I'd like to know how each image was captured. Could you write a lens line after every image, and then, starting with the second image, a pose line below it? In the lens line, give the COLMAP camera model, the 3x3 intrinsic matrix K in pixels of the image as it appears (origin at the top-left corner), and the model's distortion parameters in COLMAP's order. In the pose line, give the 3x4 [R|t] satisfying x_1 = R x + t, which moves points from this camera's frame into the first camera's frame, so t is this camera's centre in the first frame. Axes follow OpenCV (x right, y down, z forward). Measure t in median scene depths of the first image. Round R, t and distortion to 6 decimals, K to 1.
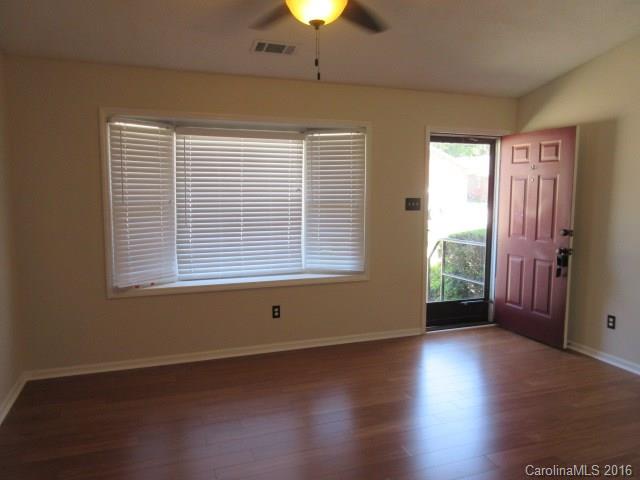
lens RADIAL K [[478.9, 0, 320.0], [0, 478.9, 240.0], [0, 0, 1]] dist [0.007901, -0.001503]
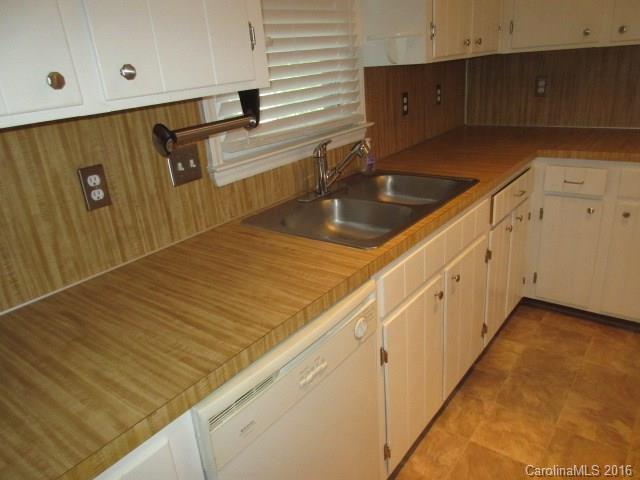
lens RADIAL K [[478.9, 0, 320.0], [0, 478.9, 240.0], [0, 0, 1]] dist [0.007901, -0.001503]
pose [[0.848128, -0.255491, 0.464115, -0.112551], [0.128835, 0.949200, 0.287091, 0.115516], [-0.513887, -0.183695, 0.837960, 0.700246]]
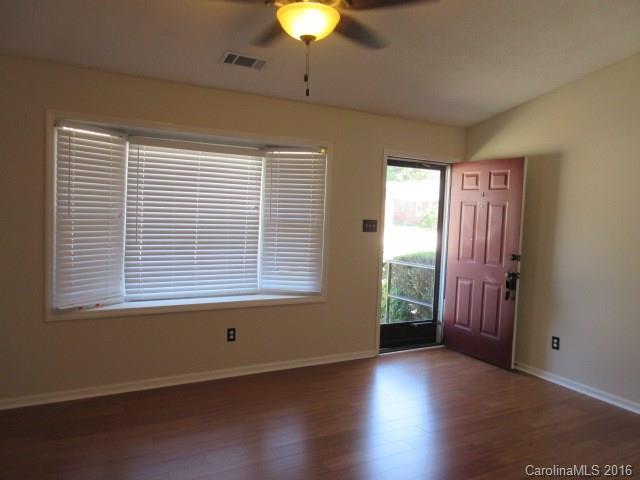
lens RADIAL K [[478.9, 0, 320.0], [0, 478.9, 240.0], [0, 0, 1]] dist [0.007901, -0.001503]
pose [[0.987887, 0.025156, 0.153120, -0.066135], [-0.018959, 0.998946, -0.041796, -0.001447], [-0.154010, 0.038386, 0.987323, 0.026812]]
